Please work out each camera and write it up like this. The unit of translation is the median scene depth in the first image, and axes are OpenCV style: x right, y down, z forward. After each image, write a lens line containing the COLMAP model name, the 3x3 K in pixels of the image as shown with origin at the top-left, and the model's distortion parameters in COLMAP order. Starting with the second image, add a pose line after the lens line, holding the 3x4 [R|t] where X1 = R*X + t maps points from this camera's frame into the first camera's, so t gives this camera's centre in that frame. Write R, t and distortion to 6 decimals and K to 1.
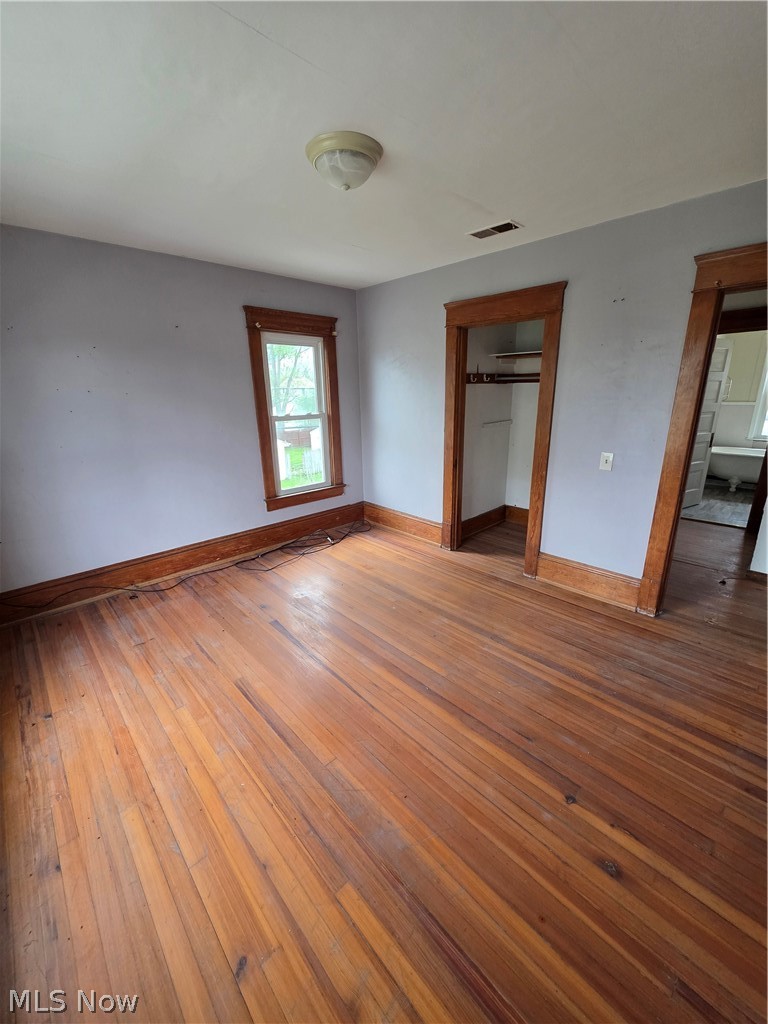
lens RADIAL K [[408.0, 0, 381.5], [0, 408.0, 513.1], [0, 0, 1]] dist [-0.000565, 0.000506]
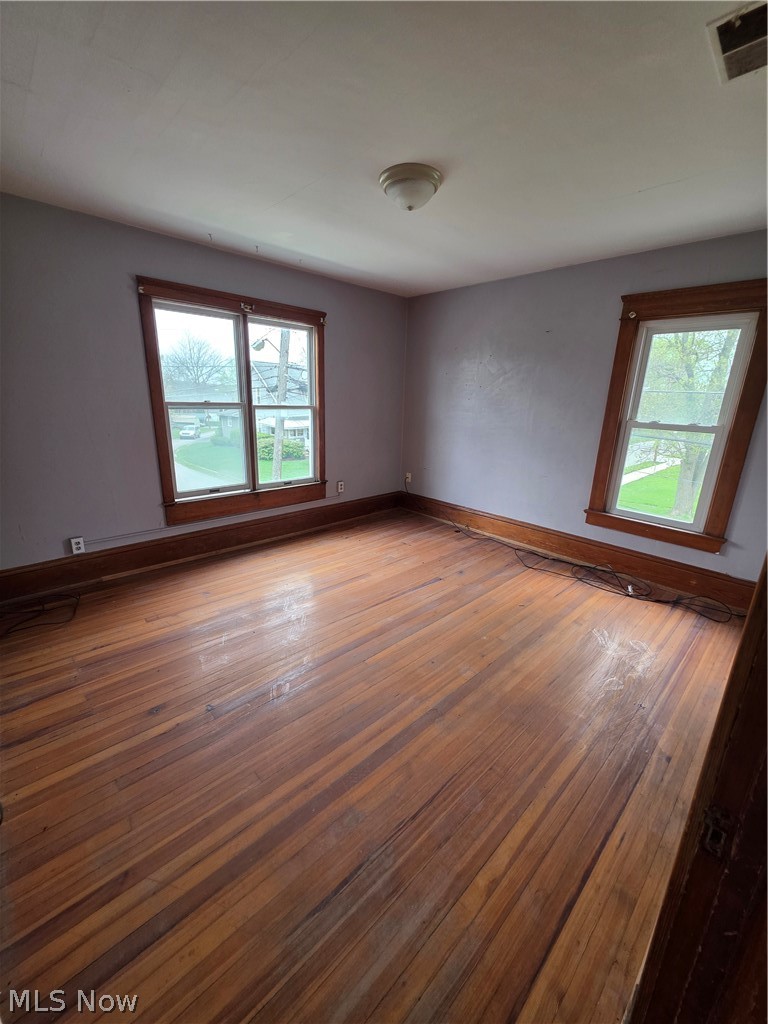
lens RADIAL K [[408.0, 0, 380.4], [0, 408.0, 511.4], [0, 0, 1]] dist [-0.000565, 0.000506]
pose [[0.000928, 0.295274, -0.955412, 0.673904], [-0.318329, 0.905800, 0.279631, -0.156692], [0.947980, 0.303876, 0.094835, 0.549368]]
